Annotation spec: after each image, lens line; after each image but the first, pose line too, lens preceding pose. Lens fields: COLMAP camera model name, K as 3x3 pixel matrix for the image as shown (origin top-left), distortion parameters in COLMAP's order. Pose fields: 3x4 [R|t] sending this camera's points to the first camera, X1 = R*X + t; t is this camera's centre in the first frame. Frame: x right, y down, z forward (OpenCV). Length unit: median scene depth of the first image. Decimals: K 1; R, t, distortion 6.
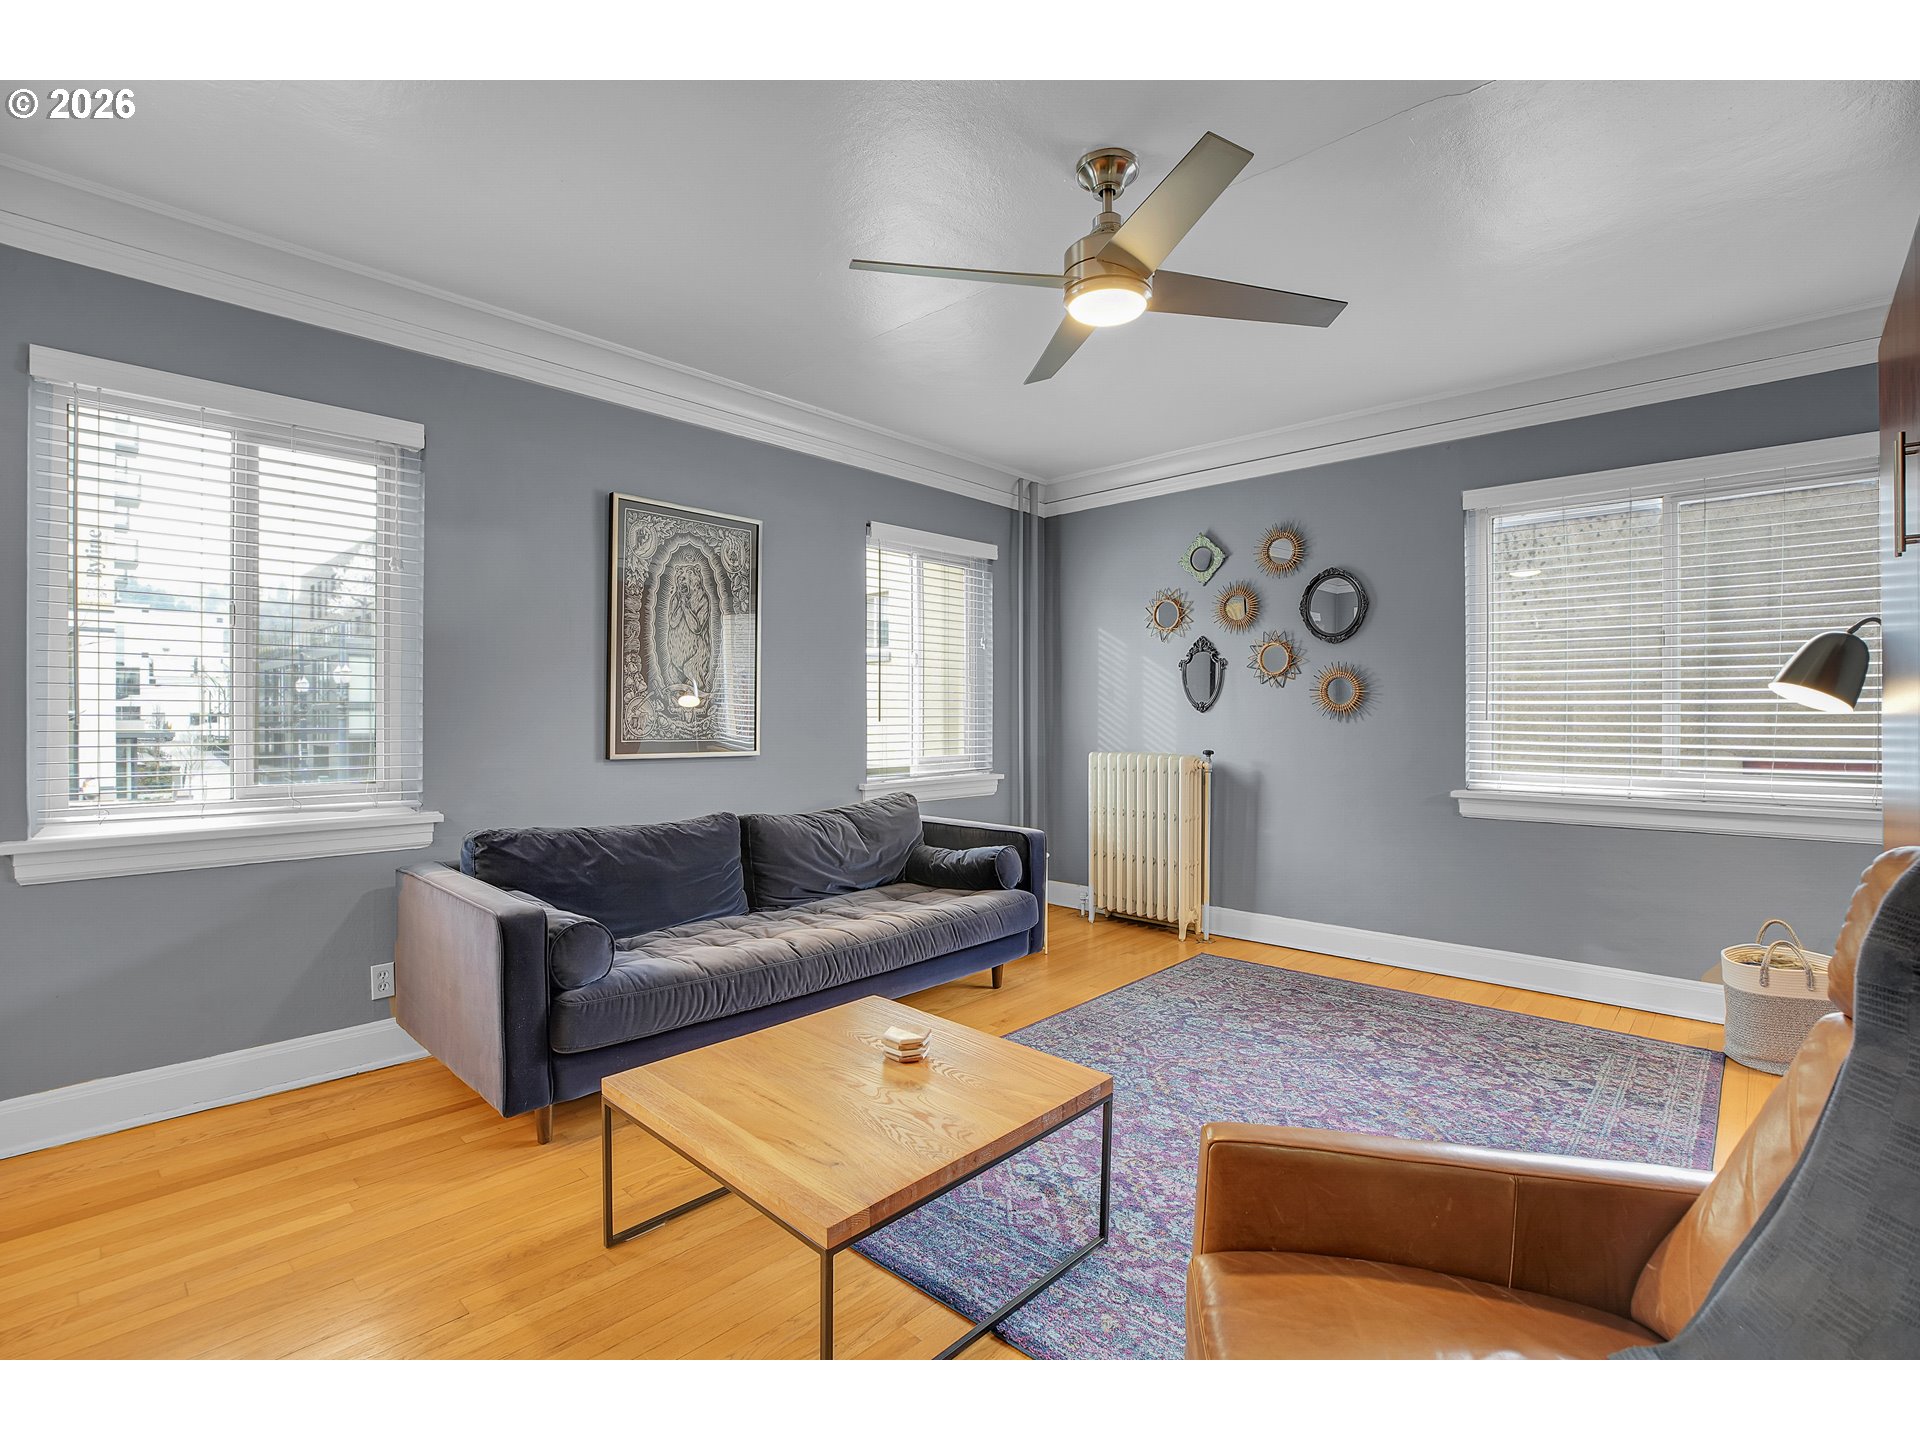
lens RADIAL K [[892.8, 0, 956.5], [0, 892.8, 712.6], [0, 0, 1]] dist [-0.039654, 0.006894]
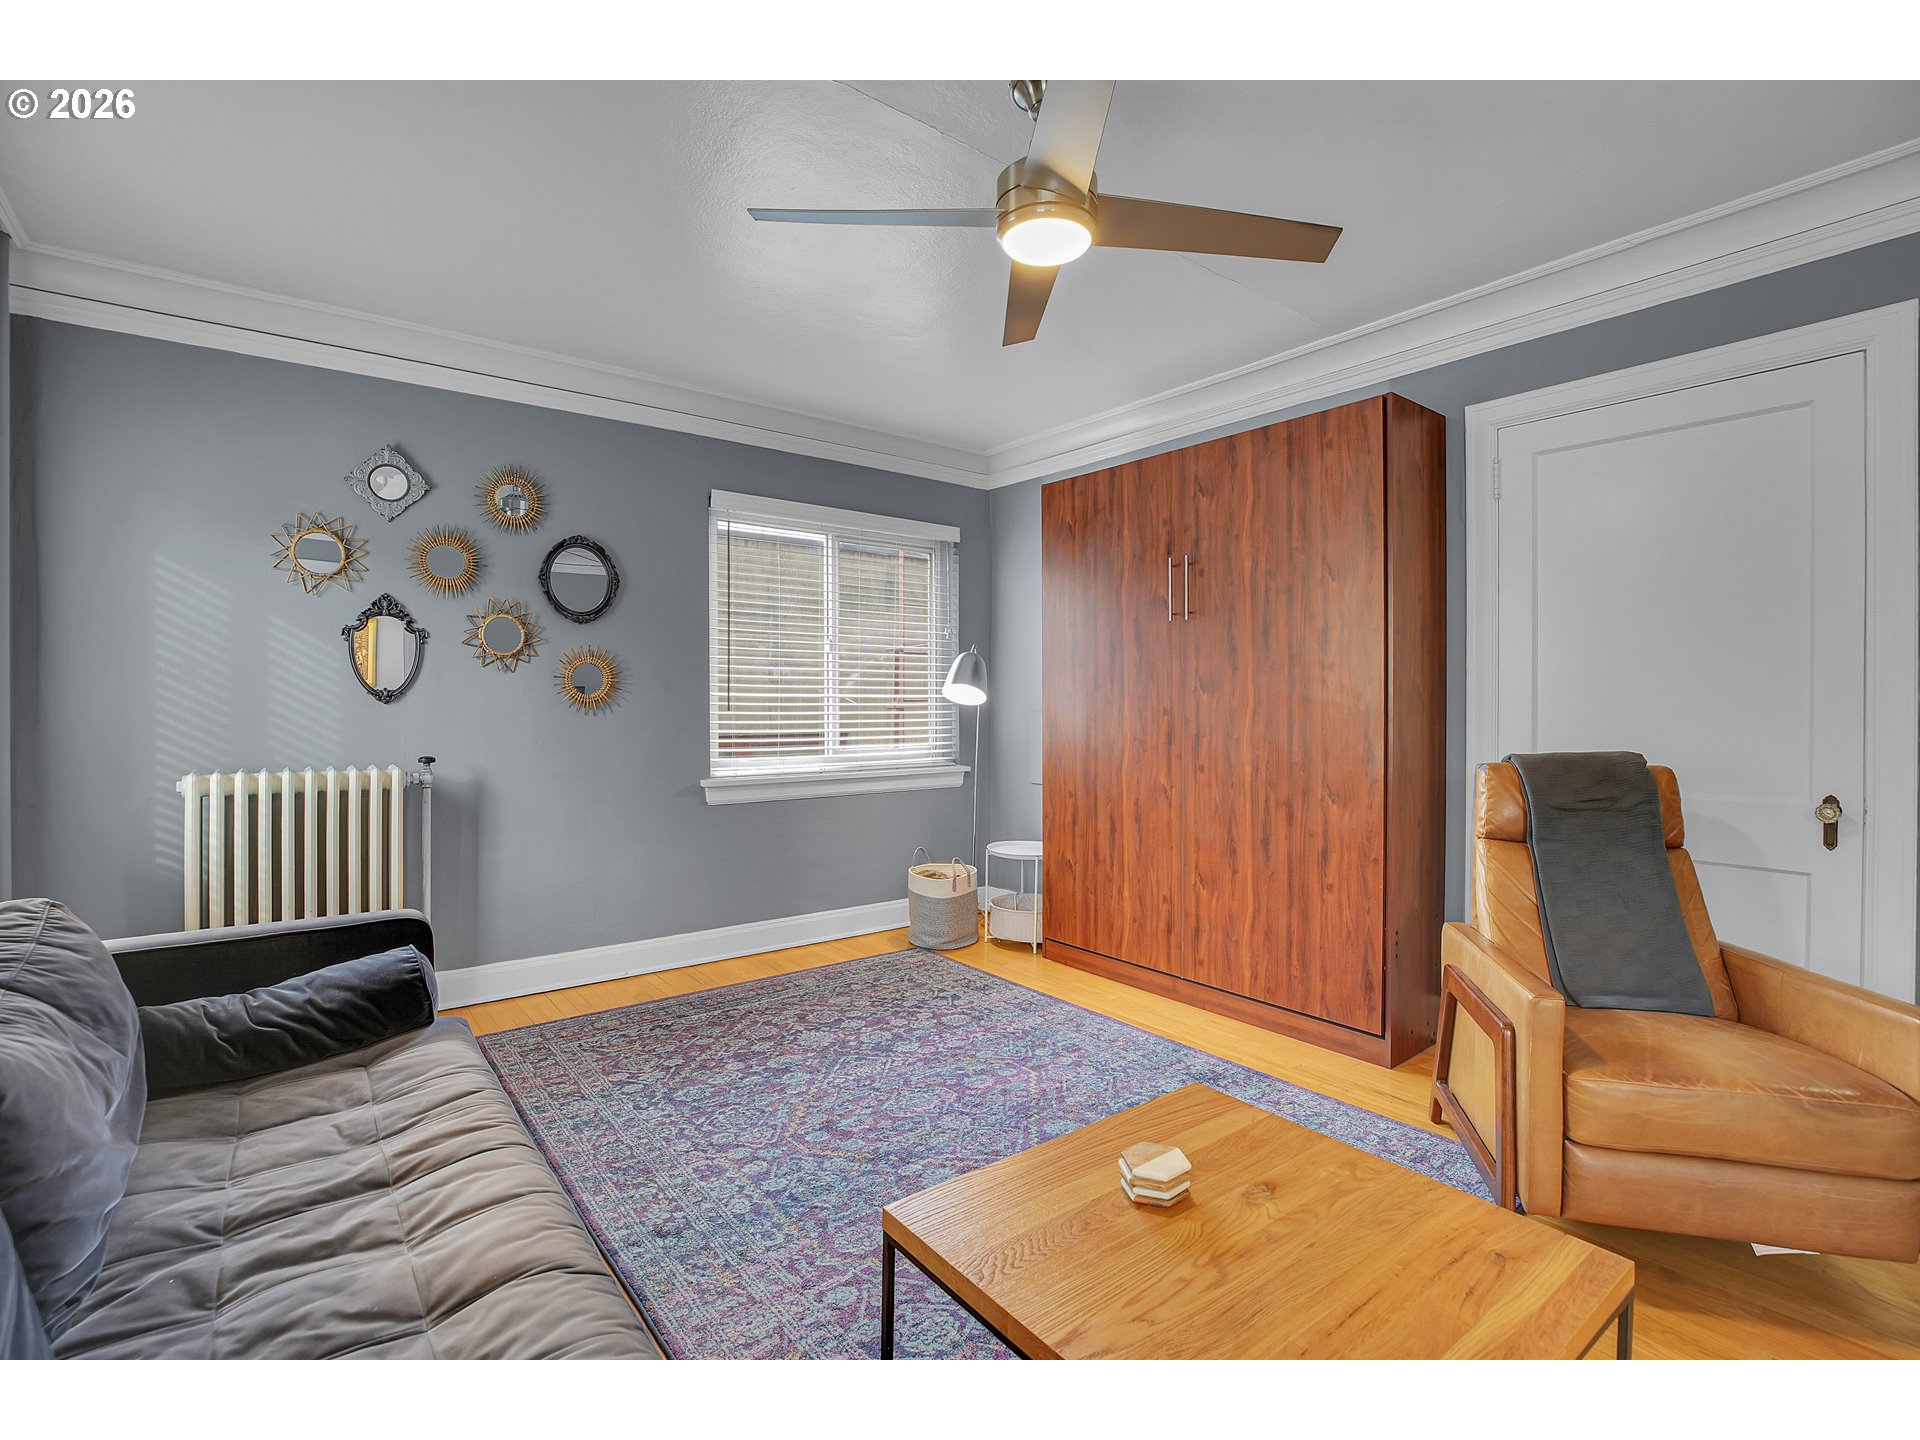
lens RADIAL K [[892.8, 0, 967.6], [0, 892.8, 699.3], [0, 0, 1]] dist [-0.039654, 0.006894]
pose [[0.149069, 0.003243, 0.988822, -0.480687], [-0.002375, 0.999993, -0.002922, -0.003520], [-0.988824, -0.001913, 0.149075, 0.645624]]
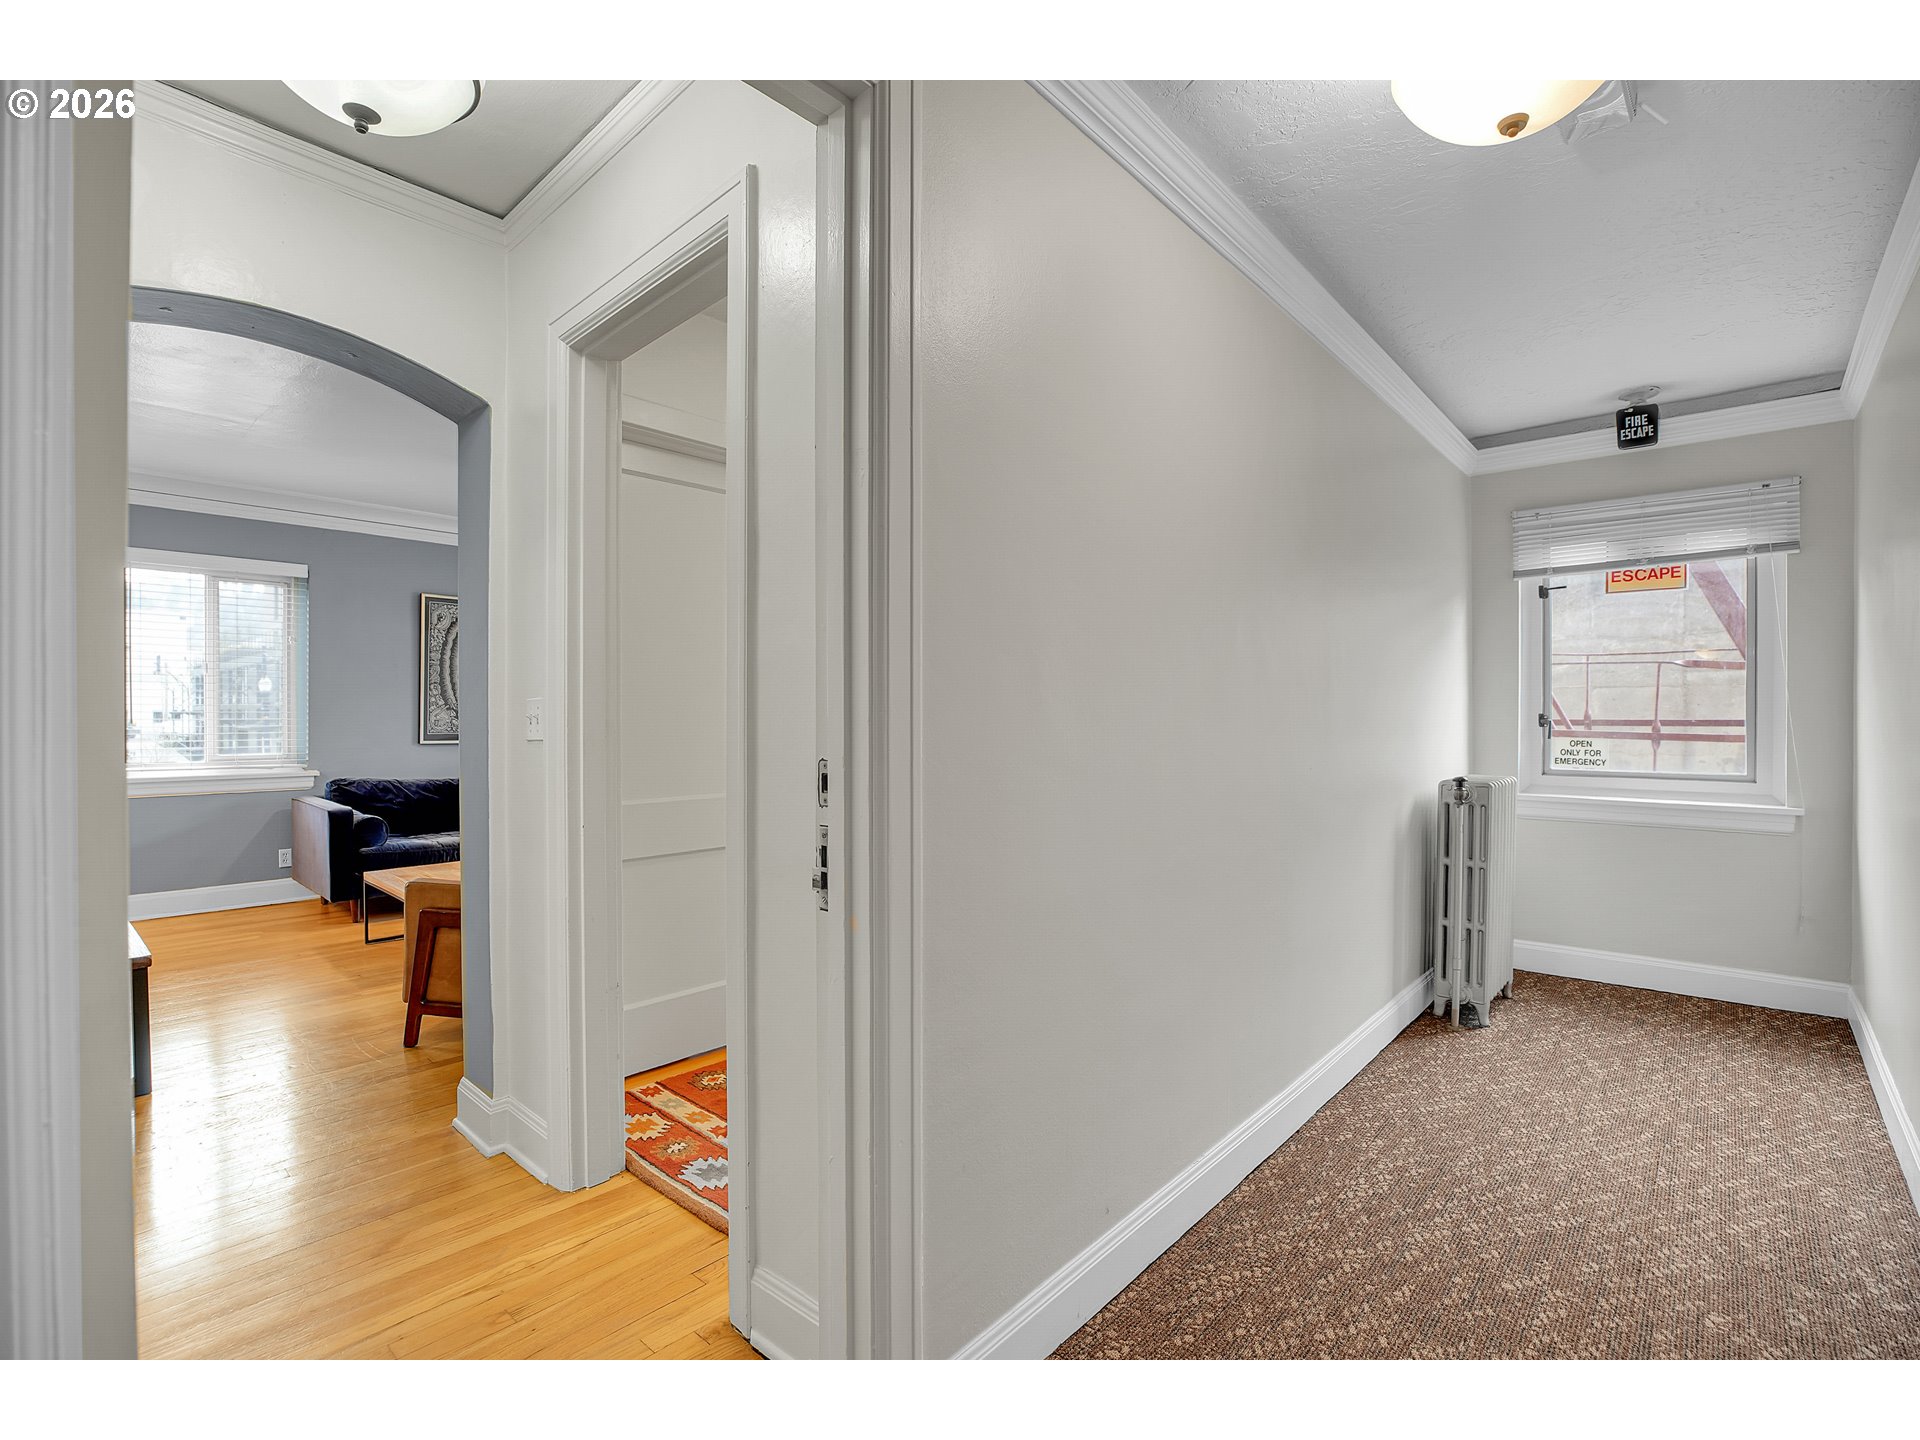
lens RADIAL K [[892.8, 0, 950.9], [0, 892.8, 724.8], [0, 0, 1]] dist [-0.039654, 0.006894]
pose [[0.999730, 0.007792, 0.021873, 0.362456], [-0.008015, 0.999917, 0.010117, -0.006614], [-0.021792, -0.010289, 0.999710, -0.449537]]
